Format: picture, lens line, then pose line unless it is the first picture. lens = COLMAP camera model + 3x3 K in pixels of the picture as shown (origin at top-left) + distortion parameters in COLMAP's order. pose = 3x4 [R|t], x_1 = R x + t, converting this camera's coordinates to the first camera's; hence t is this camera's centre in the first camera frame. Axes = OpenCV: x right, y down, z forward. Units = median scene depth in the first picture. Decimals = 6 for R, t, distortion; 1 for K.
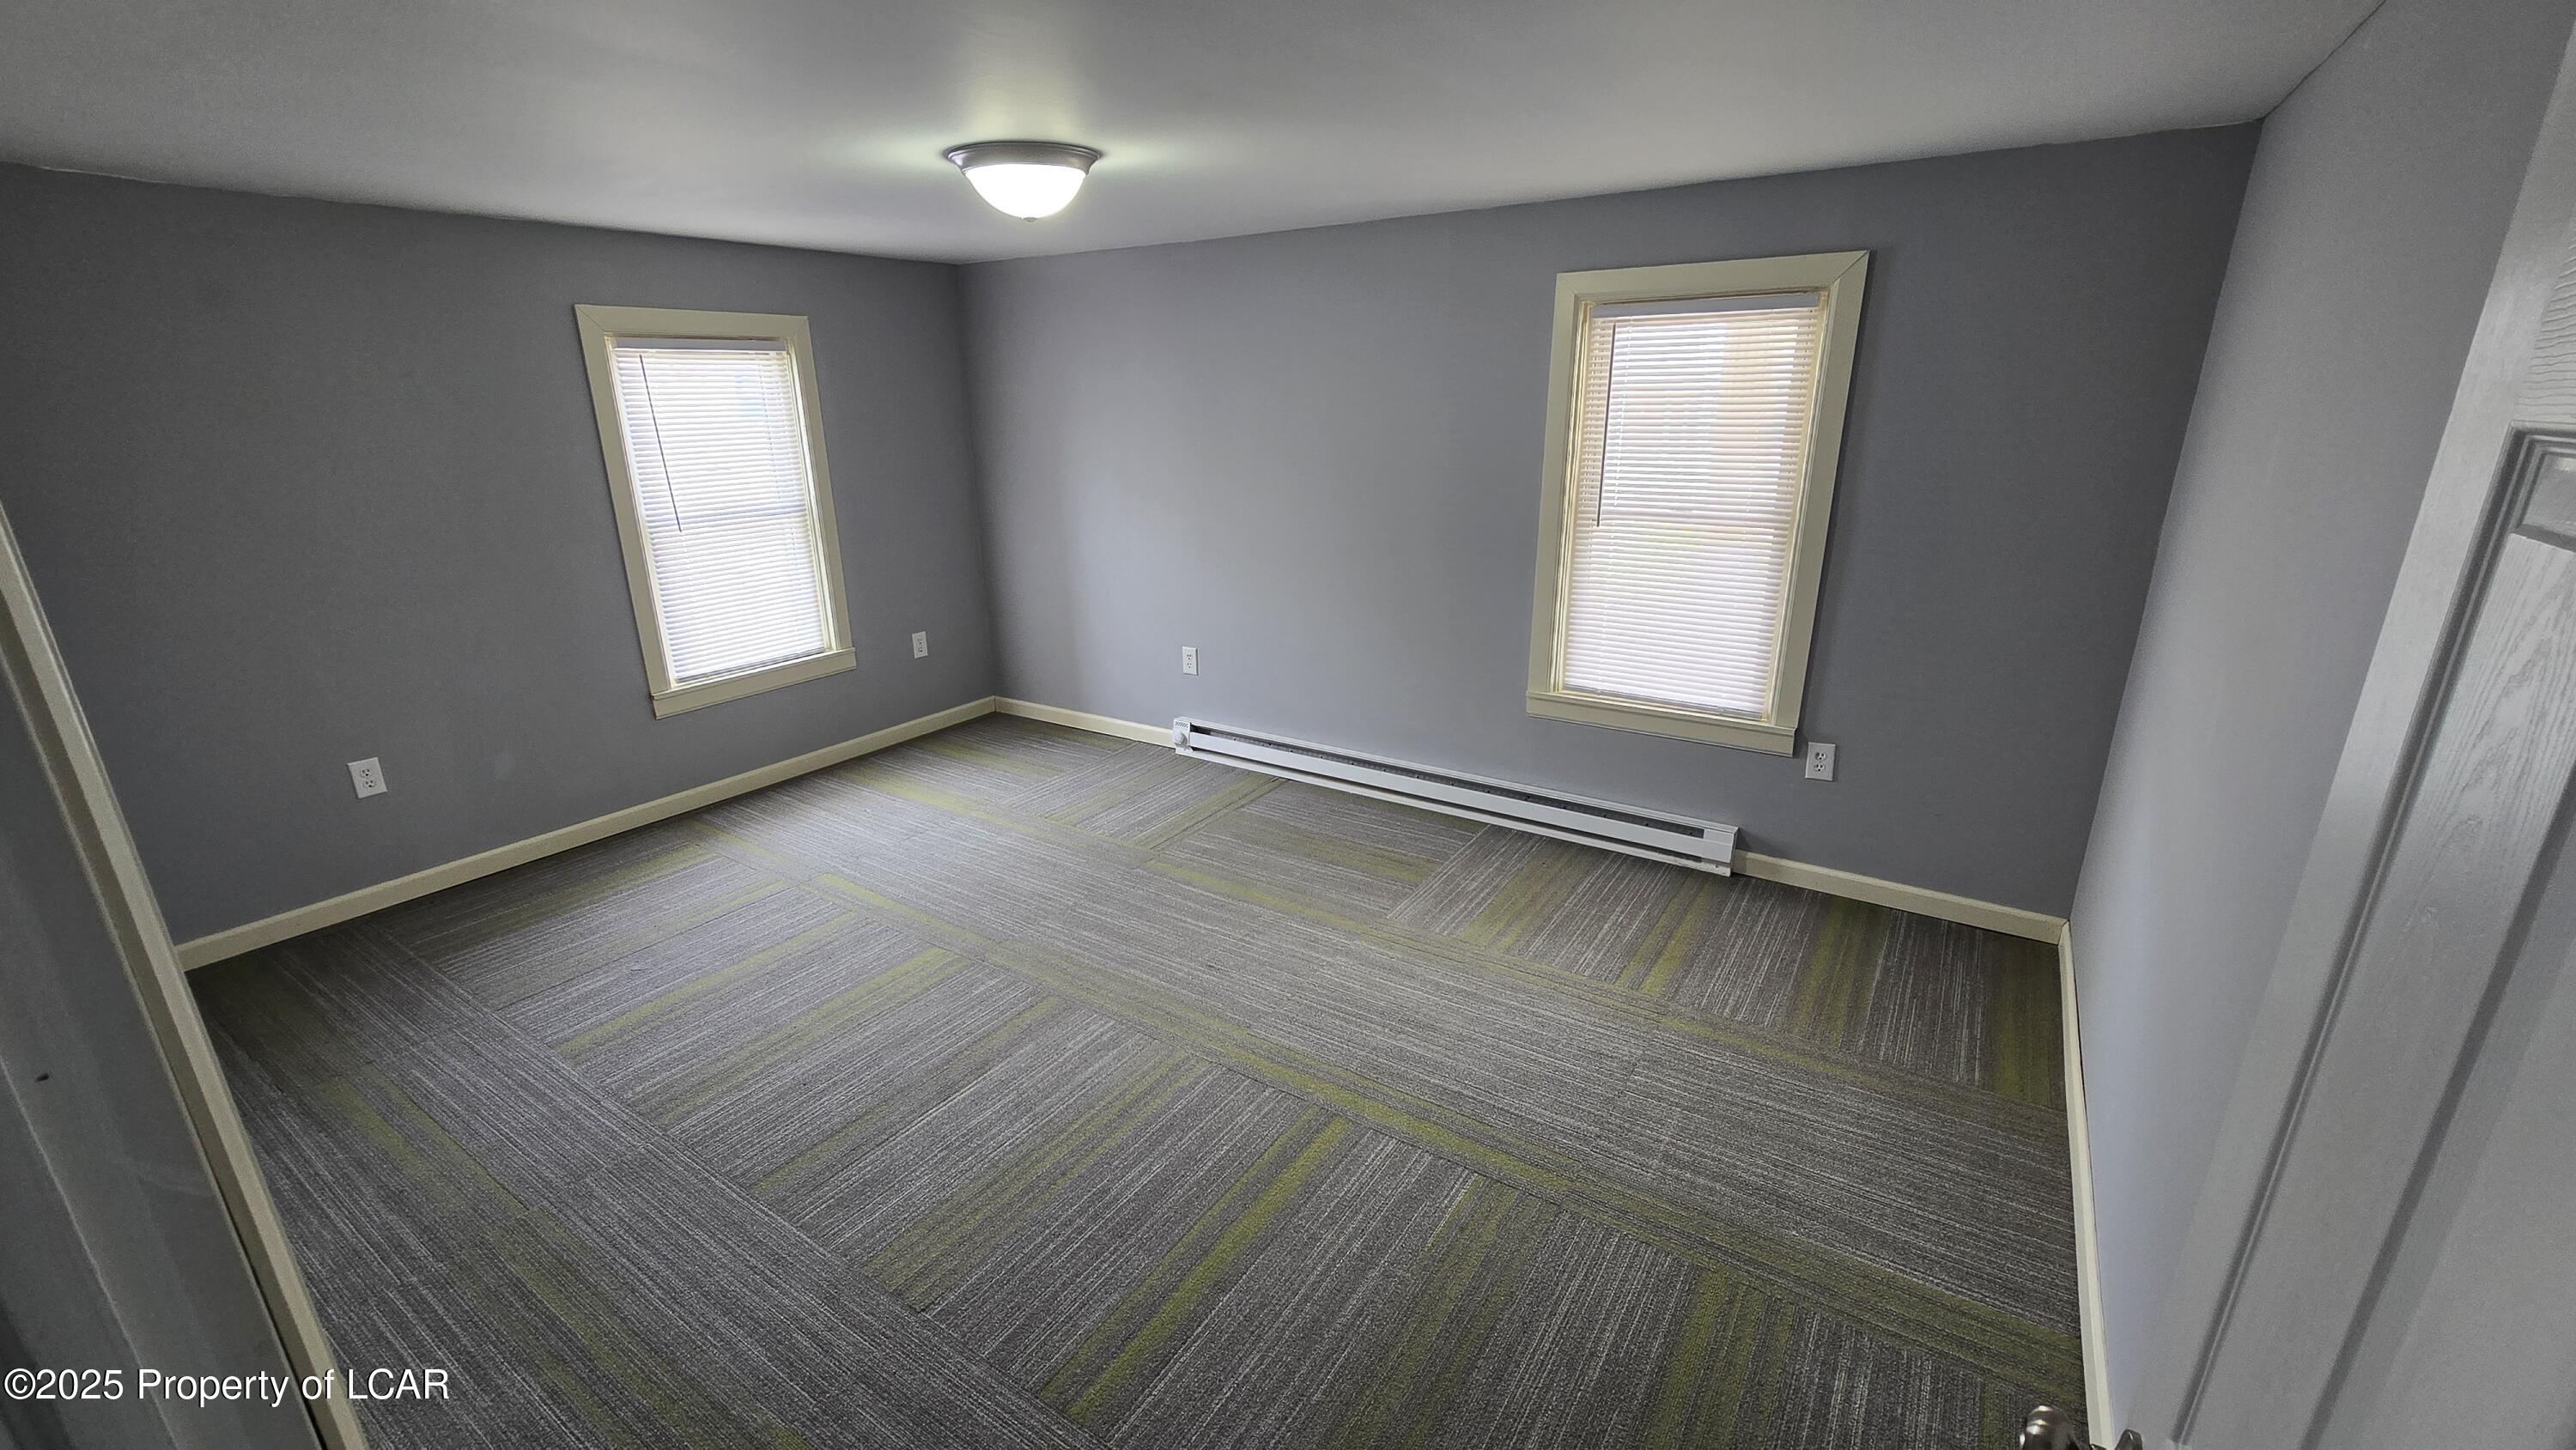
lens RADIAL K [[1051.1, 0, 1275.1], [0, 1051.1, 724.0], [0, 0, 1]] dist [-0.003013, 0.000586]
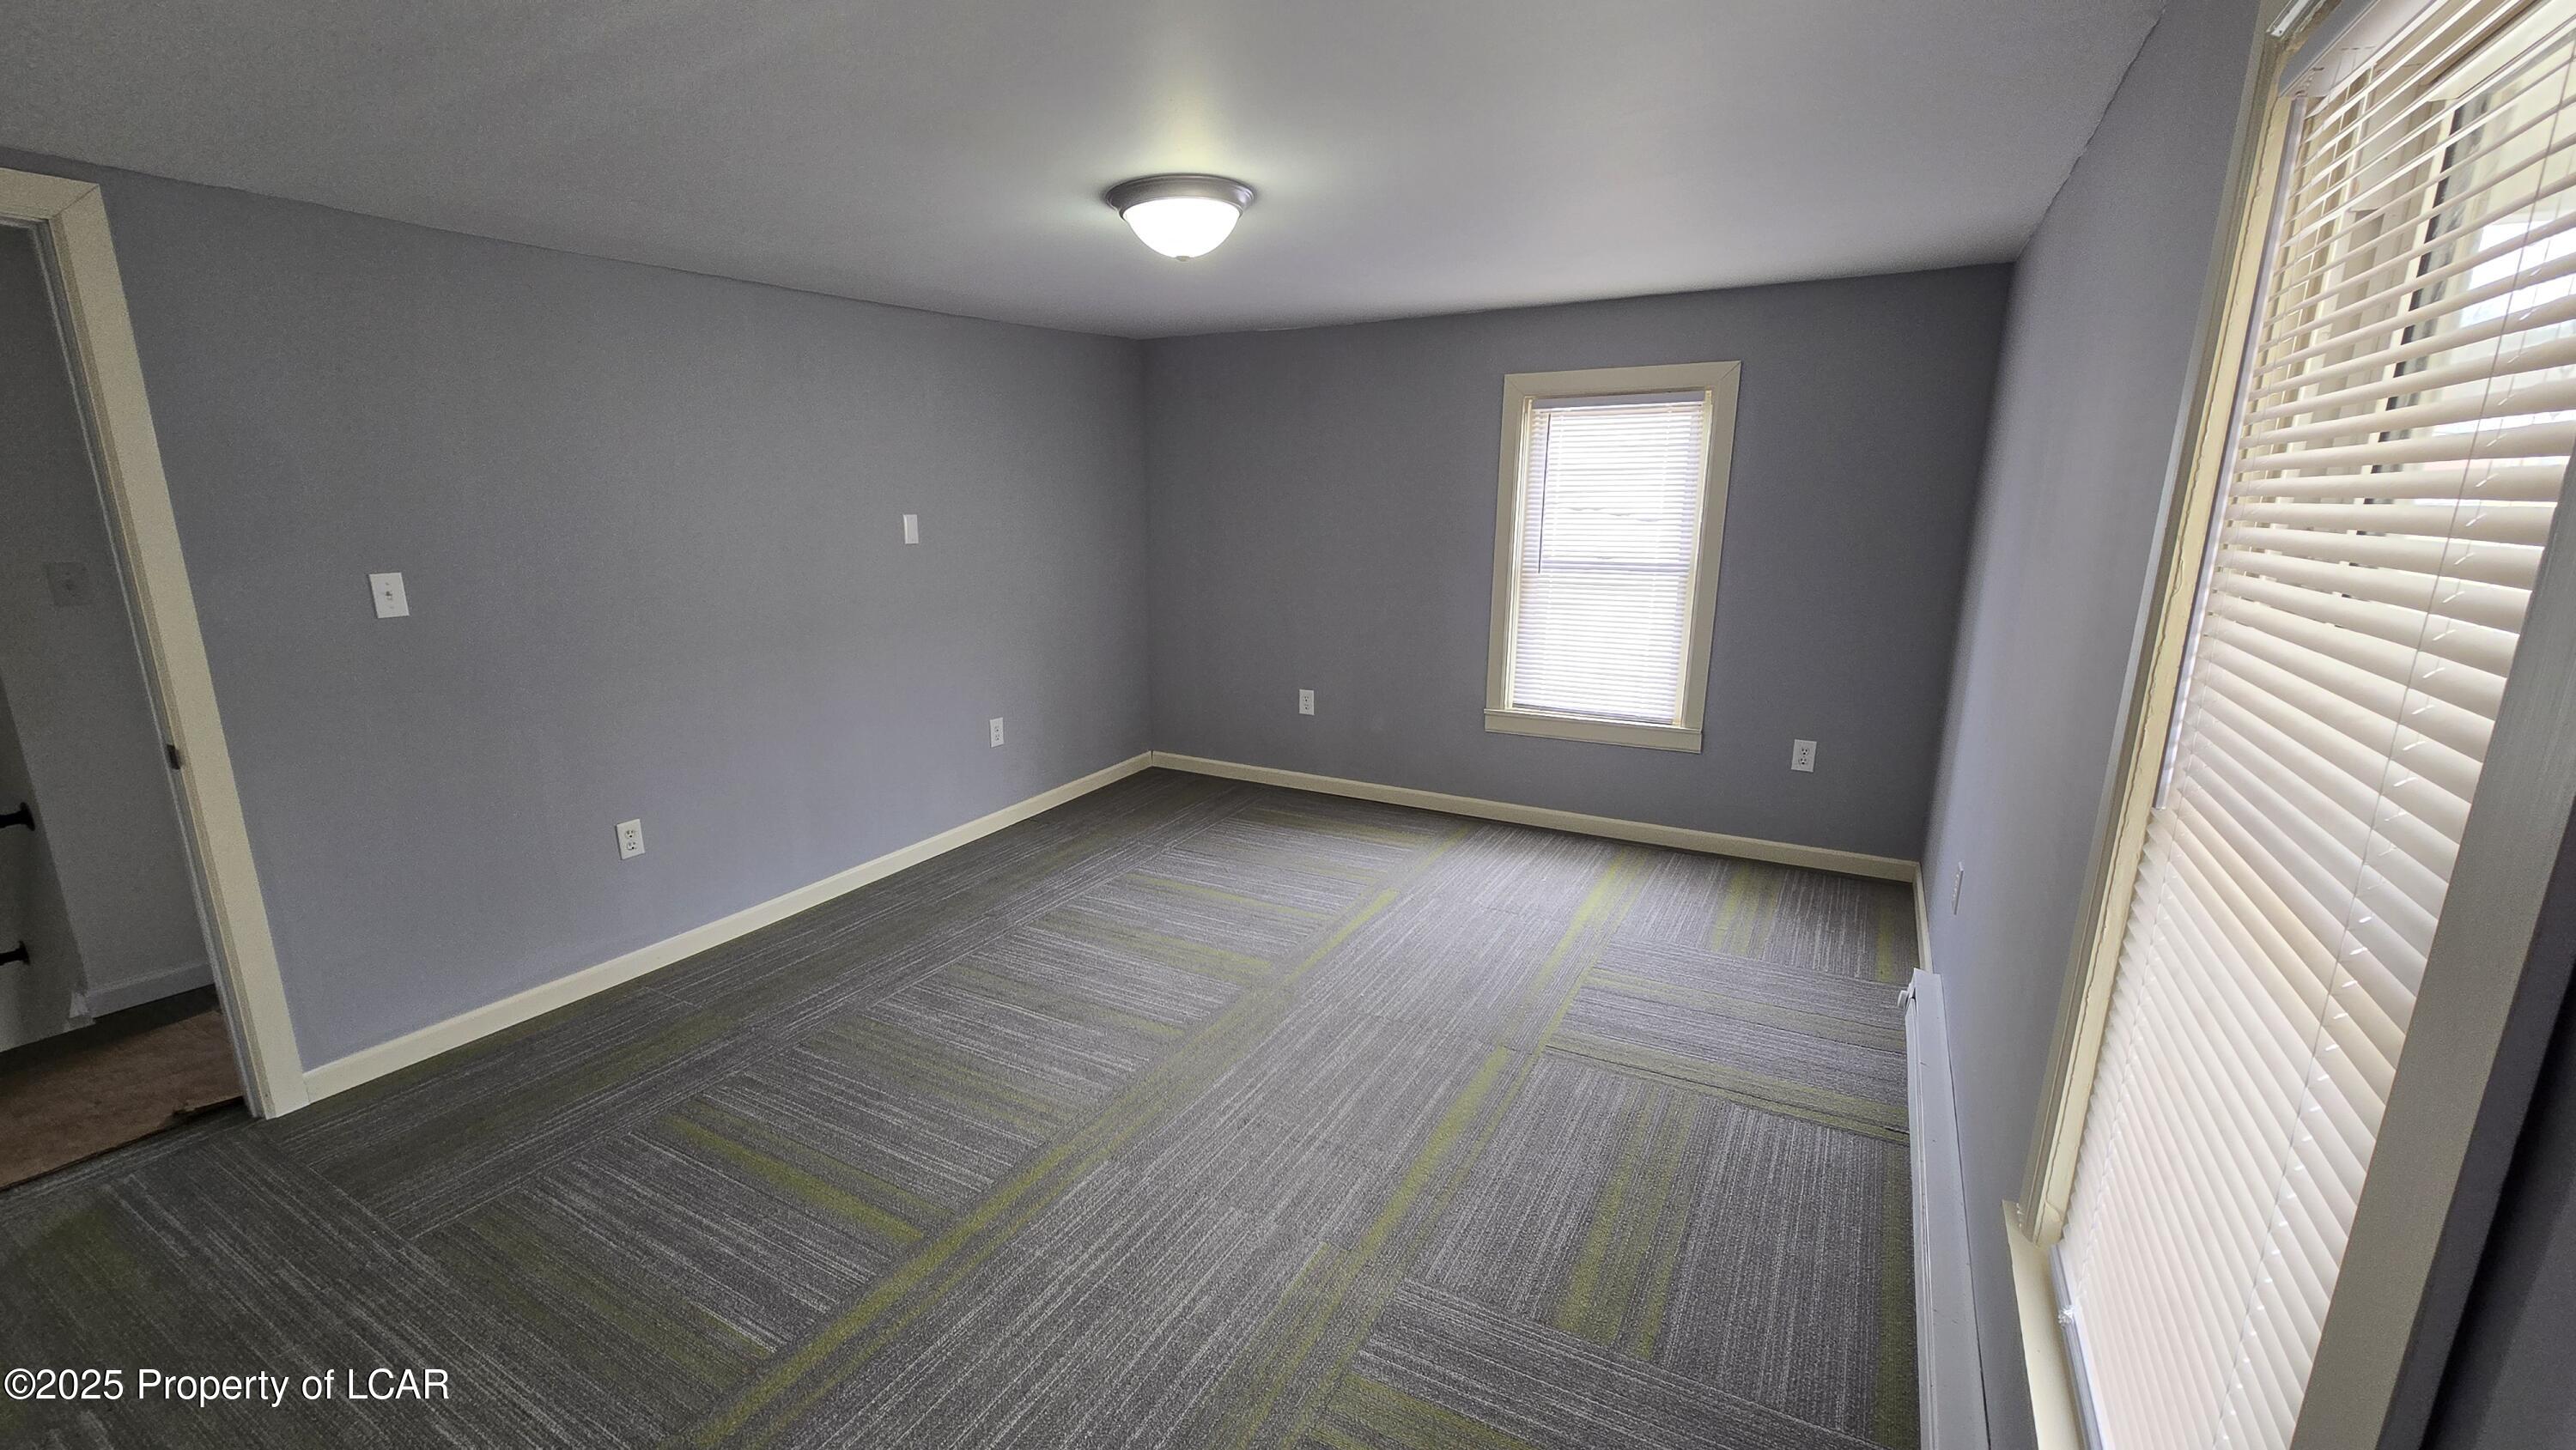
lens RADIAL K [[1051.1, 0, 1283.0], [0, 1051.1, 739.9], [0, 0, 1]] dist [-0.003013, 0.000586]
pose [[0.075081, 0.245282, -0.966540, 0.581276], [-0.297252, 0.930715, 0.213100, -0.201620], [0.951842, 0.271306, 0.142789, 0.732078]]
